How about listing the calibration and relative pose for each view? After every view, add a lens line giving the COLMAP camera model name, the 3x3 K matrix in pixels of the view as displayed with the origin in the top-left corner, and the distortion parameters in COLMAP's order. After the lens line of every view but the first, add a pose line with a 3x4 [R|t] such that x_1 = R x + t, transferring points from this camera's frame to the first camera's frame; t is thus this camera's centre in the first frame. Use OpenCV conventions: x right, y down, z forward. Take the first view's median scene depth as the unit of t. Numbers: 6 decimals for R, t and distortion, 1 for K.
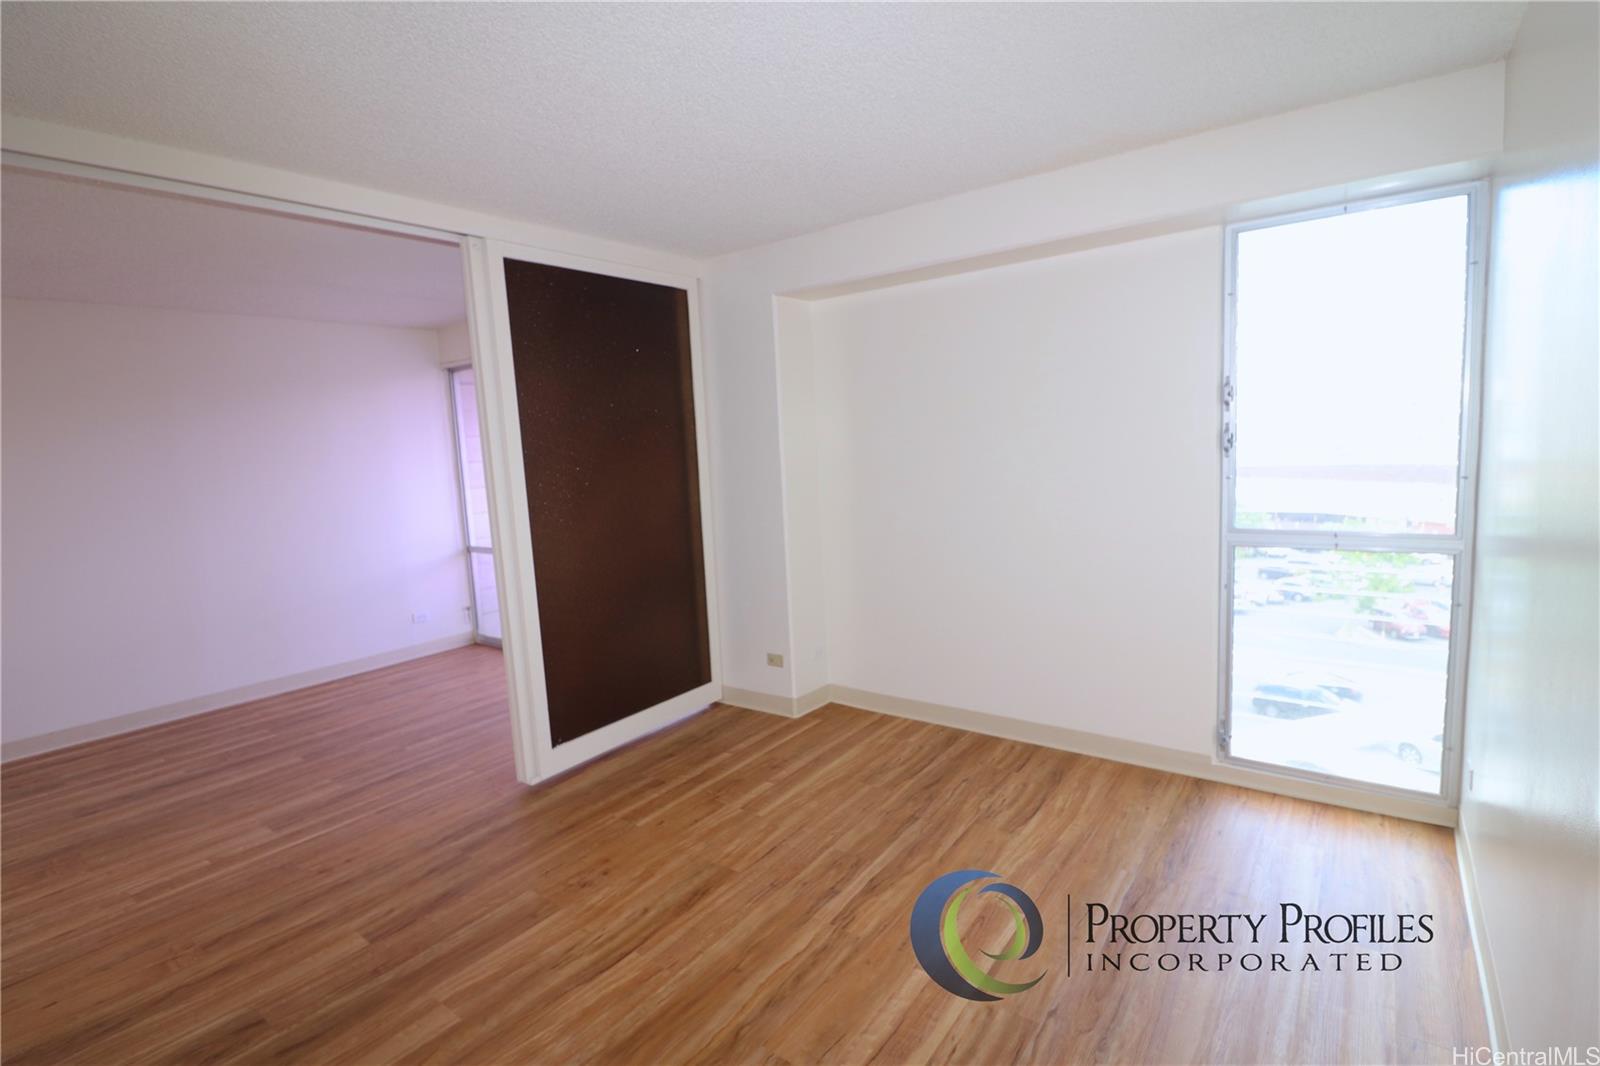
lens RADIAL K [[745.1, 0, 837.9], [0, 745.1, 529.3], [0, 0, 1]] dist [-0.000986, -0.001389]
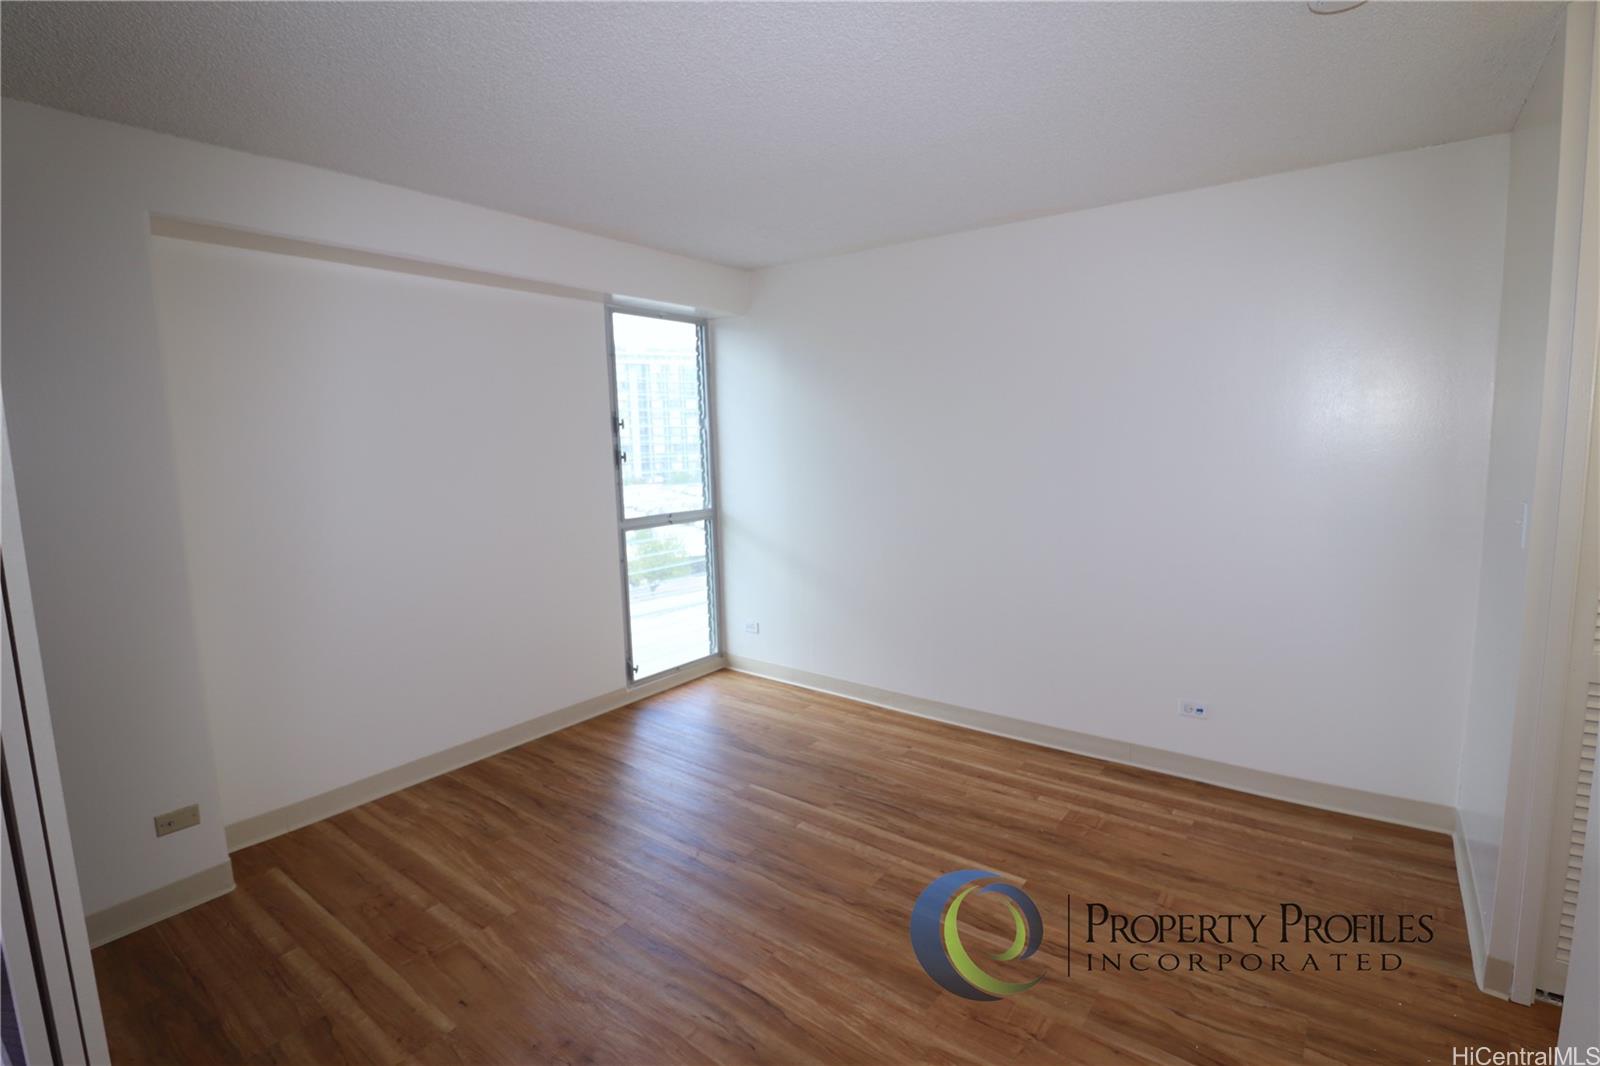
lens RADIAL K [[745.1, 0, 796.3], [0, 745.1, 538.3], [0, 0, 1]] dist [-0.000986, -0.001389]
pose [[0.032323, -0.087036, 0.995681, -0.801414], [0.141432, 0.986575, 0.081649, -0.032207], [-0.989420, 0.138182, 0.044198, 0.567672]]
